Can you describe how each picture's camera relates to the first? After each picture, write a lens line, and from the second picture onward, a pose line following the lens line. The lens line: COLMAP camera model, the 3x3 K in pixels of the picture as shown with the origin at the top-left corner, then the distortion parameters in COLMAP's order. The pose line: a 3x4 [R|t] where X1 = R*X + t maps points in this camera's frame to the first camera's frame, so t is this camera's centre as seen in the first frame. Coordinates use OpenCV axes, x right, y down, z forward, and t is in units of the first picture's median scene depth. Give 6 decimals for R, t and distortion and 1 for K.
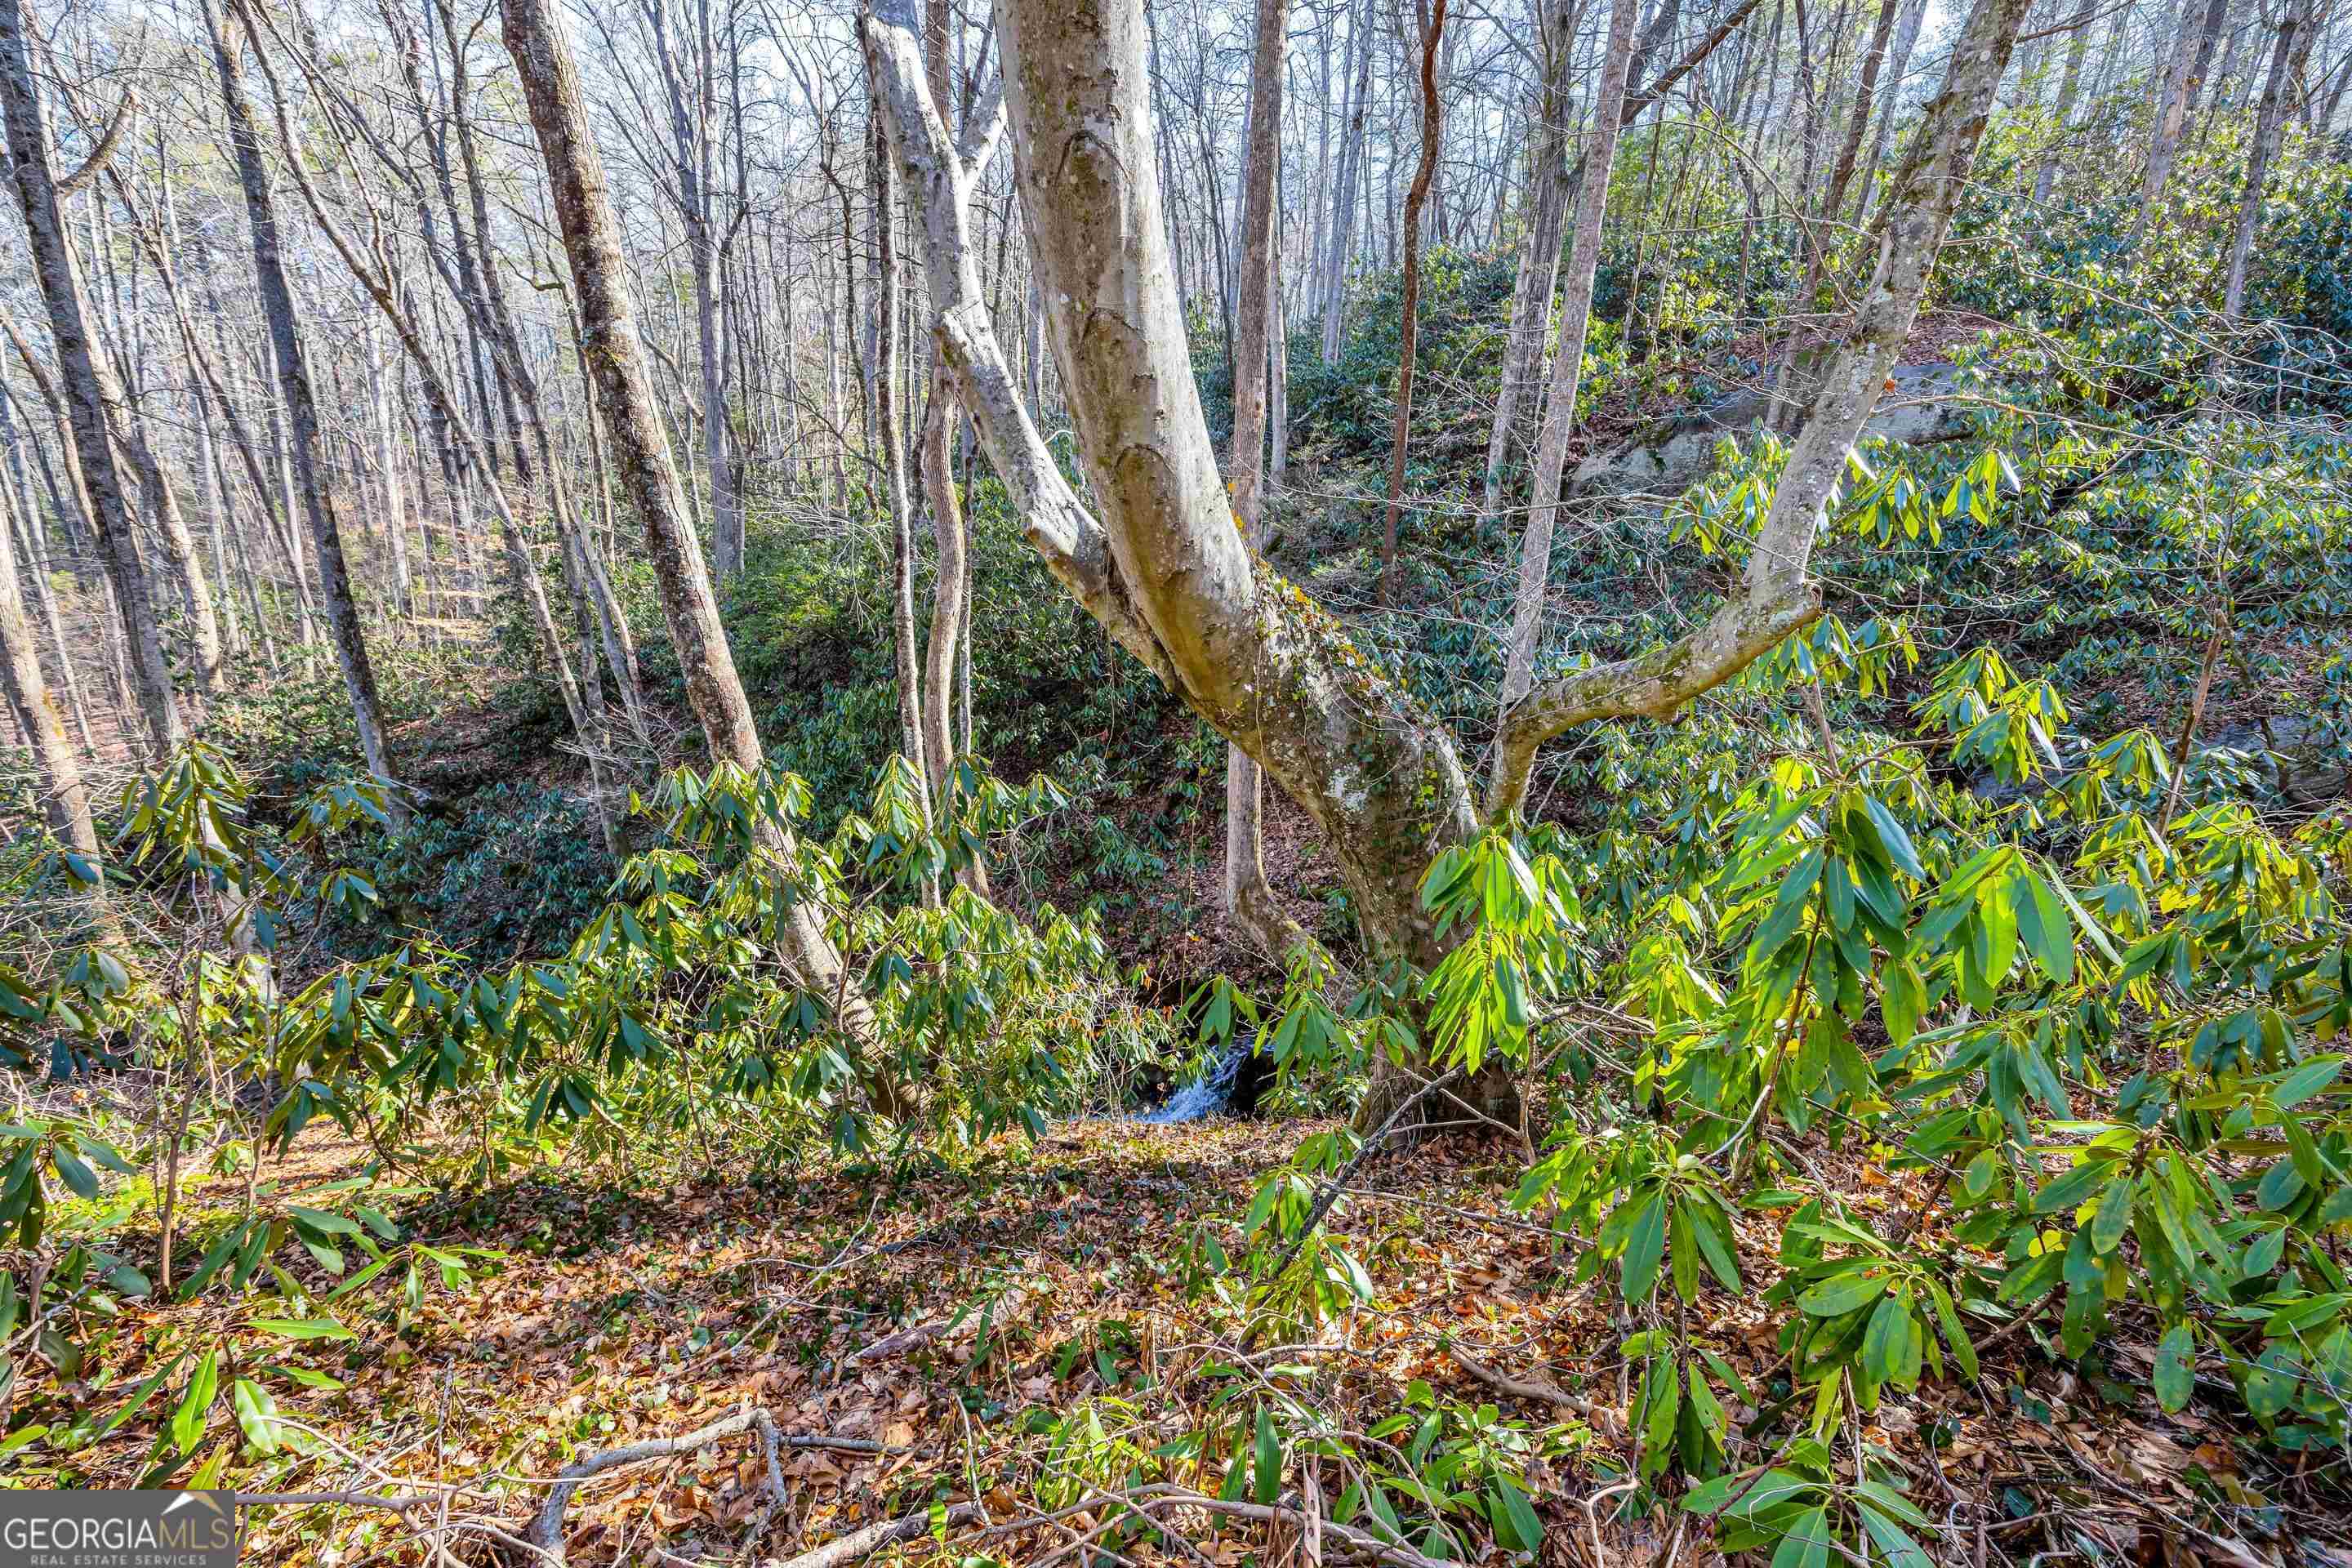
lens RADIAL K [[957.5, 0, 1173.1], [0, 957.5, 783.2], [0, 0, 1]] dist [-0.001788, 0.000233]
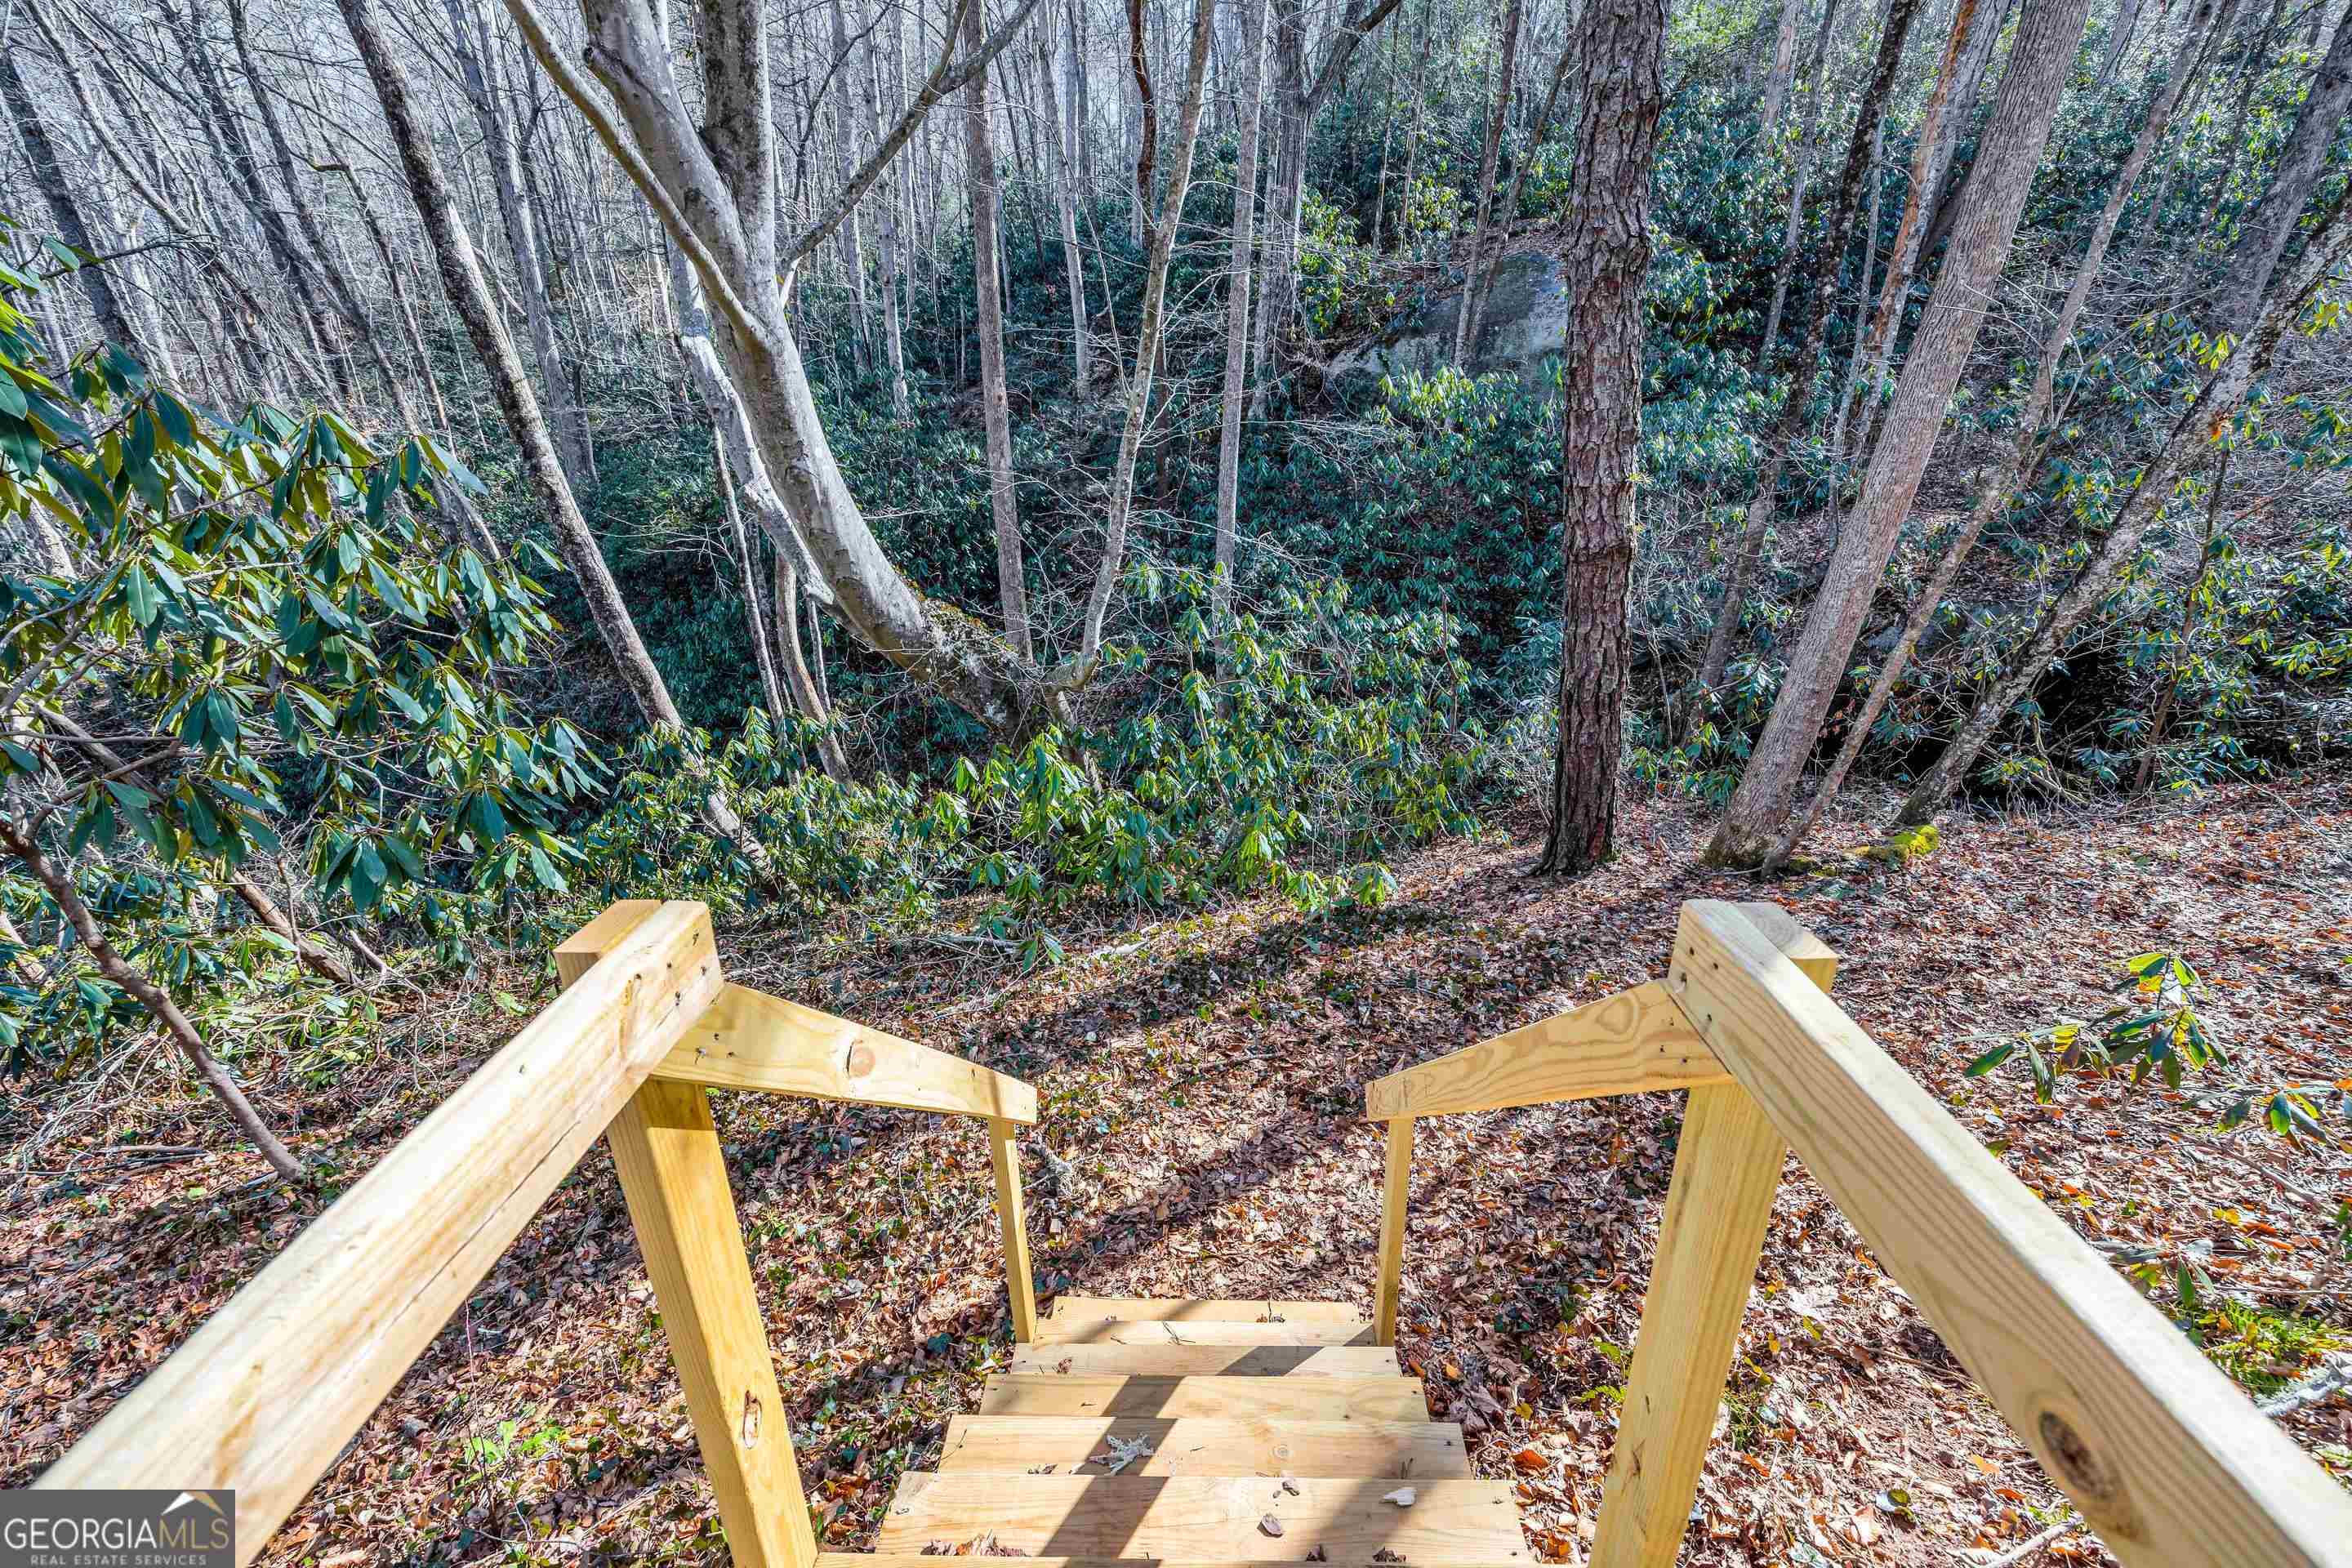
lens RADIAL K [[957.5, 0, 1176.3], [0, 957.5, 788.4], [0, 0, 1]] dist [-0.001788, 0.000233]
pose [[0.992144, -0.080139, 0.096064, 0.316424], [0.061997, 0.981922, 0.178843, -0.151039], [-0.108660, -0.171483, 0.979177, -0.882910]]
